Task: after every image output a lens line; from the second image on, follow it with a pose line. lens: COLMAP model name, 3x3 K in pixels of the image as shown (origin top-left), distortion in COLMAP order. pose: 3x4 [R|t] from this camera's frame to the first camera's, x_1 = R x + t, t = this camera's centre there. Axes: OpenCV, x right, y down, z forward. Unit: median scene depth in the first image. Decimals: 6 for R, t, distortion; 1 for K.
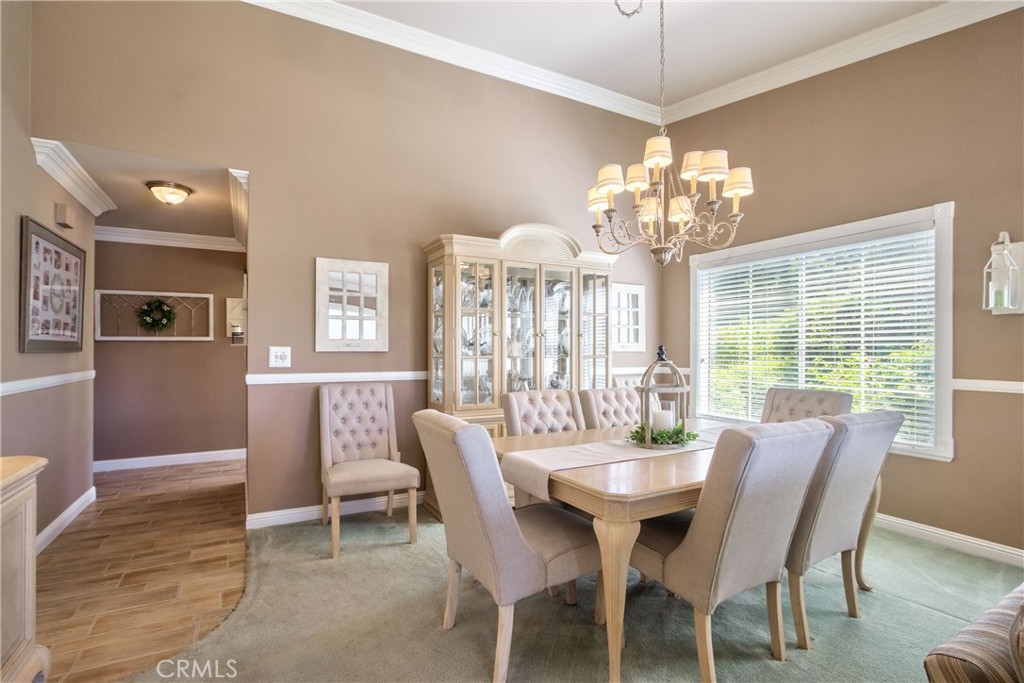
lens RADIAL K [[471.7, 0, 510.7], [0, 471.7, 343.7], [0, 0, 1]] dist [-0.013992, 0.000240]
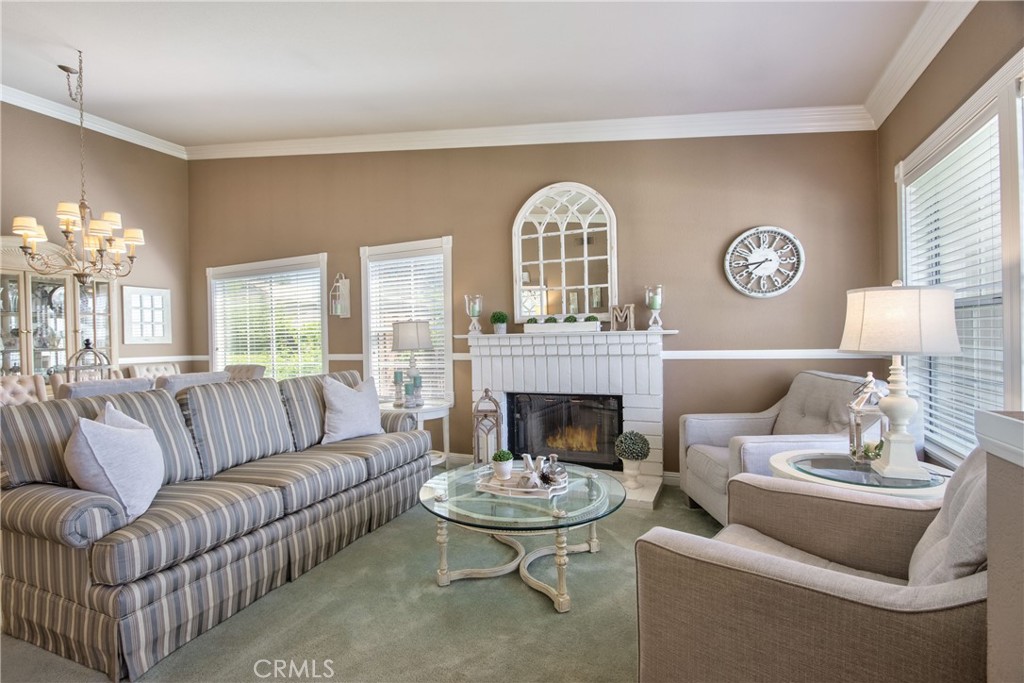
lens RADIAL K [[471.7, 0, 511.3], [0, 471.7, 330.5], [0, 0, 1]] dist [-0.013992, 0.000240]
pose [[0.797913, -0.019214, 0.602467, 0.269061], [0.021155, 0.999769, 0.003867, -0.000074], [-0.602402, 0.009659, 0.798135, -0.536464]]
